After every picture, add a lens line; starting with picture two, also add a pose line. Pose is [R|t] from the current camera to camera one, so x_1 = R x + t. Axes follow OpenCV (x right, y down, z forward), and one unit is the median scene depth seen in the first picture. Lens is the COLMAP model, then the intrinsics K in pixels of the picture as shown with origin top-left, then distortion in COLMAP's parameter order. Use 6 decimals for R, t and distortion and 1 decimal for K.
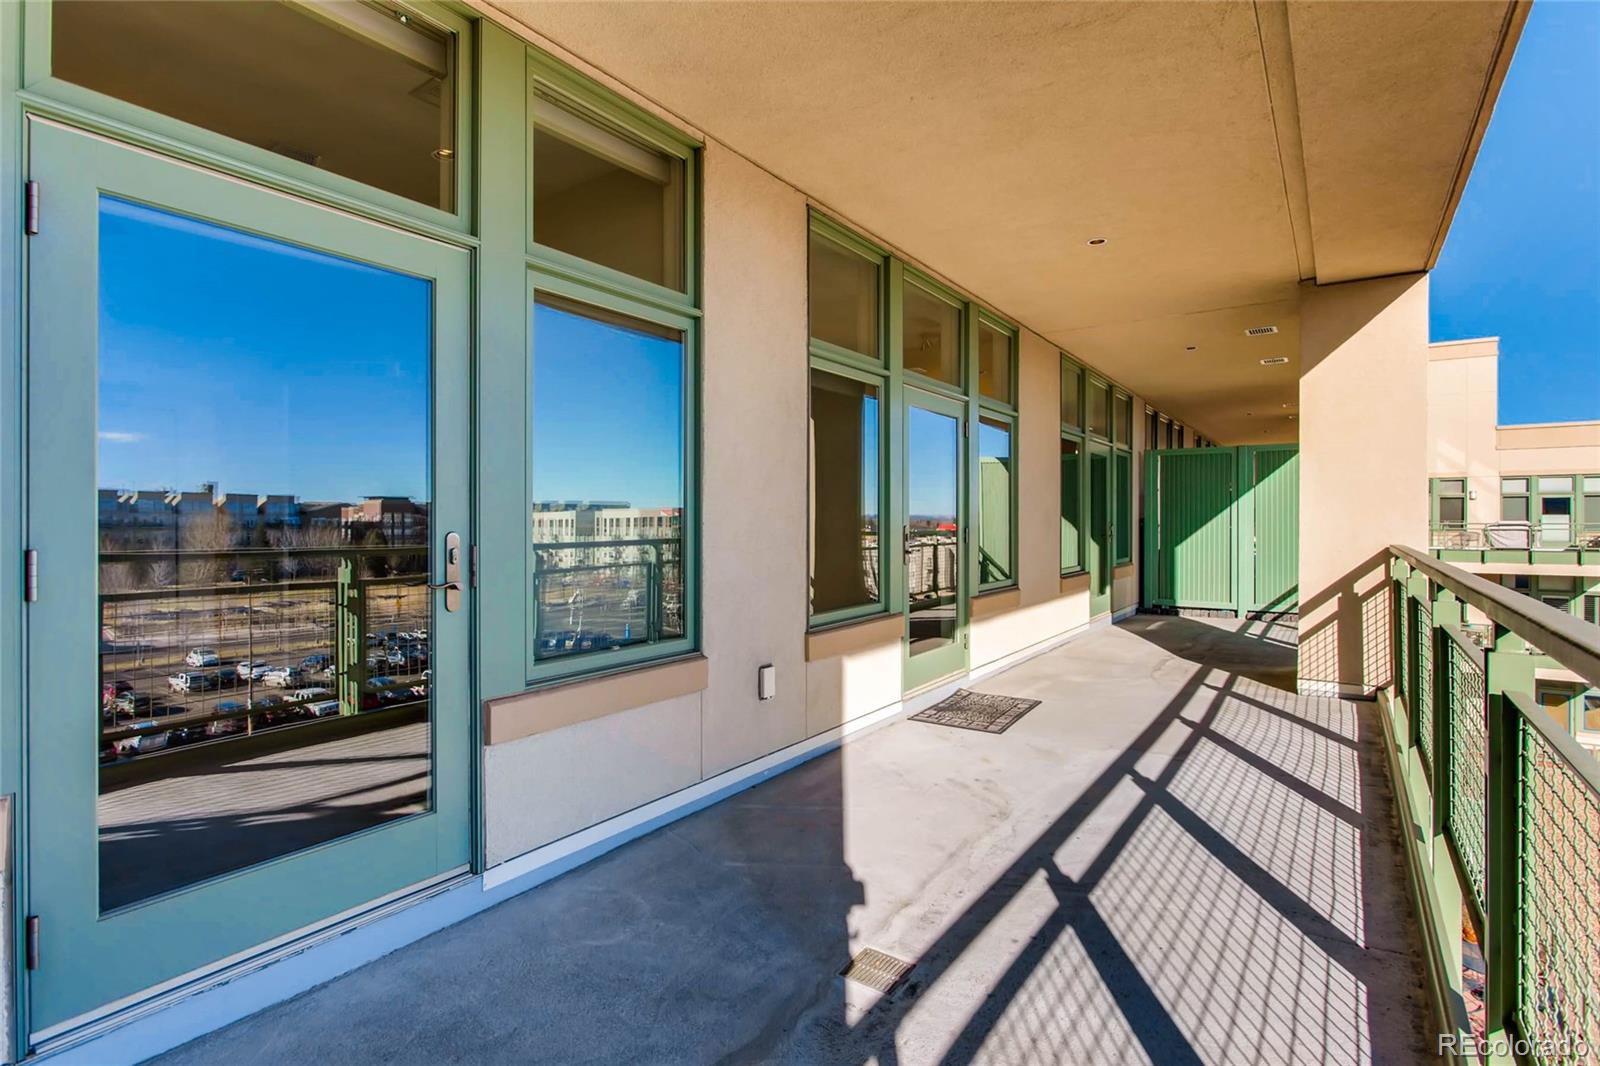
lens RADIAL K [[771.1, 0, 802.6], [0, 771.1, 519.5], [0, 0, 1]] dist [-0.012611, 0.007121]
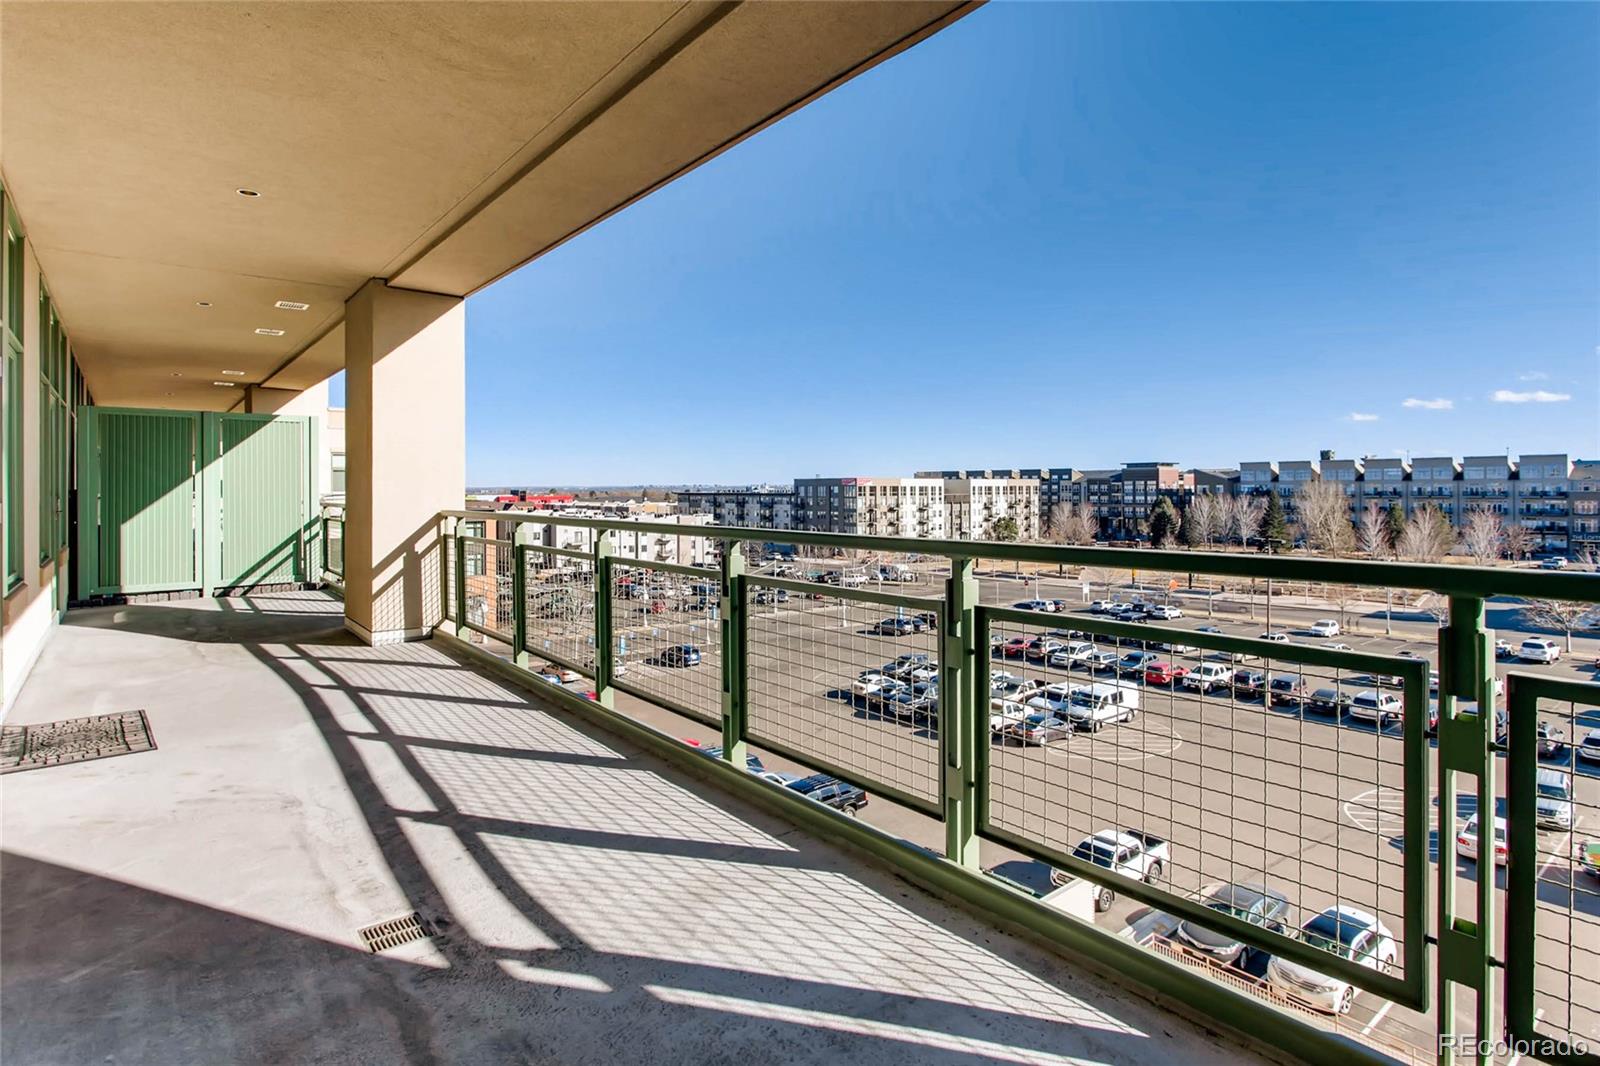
lens RADIAL K [[784.3, 0, 798.5], [0, 784.3, 491.9], [0, 0, 1]] dist [-0.000434, 0.000569]
pose [[0.295943, -0.003793, 0.955198, -0.274356], [0.002886, 0.999991, 0.003076, 0.000359], [-0.955201, 0.001846, 0.295952, 0.069309]]
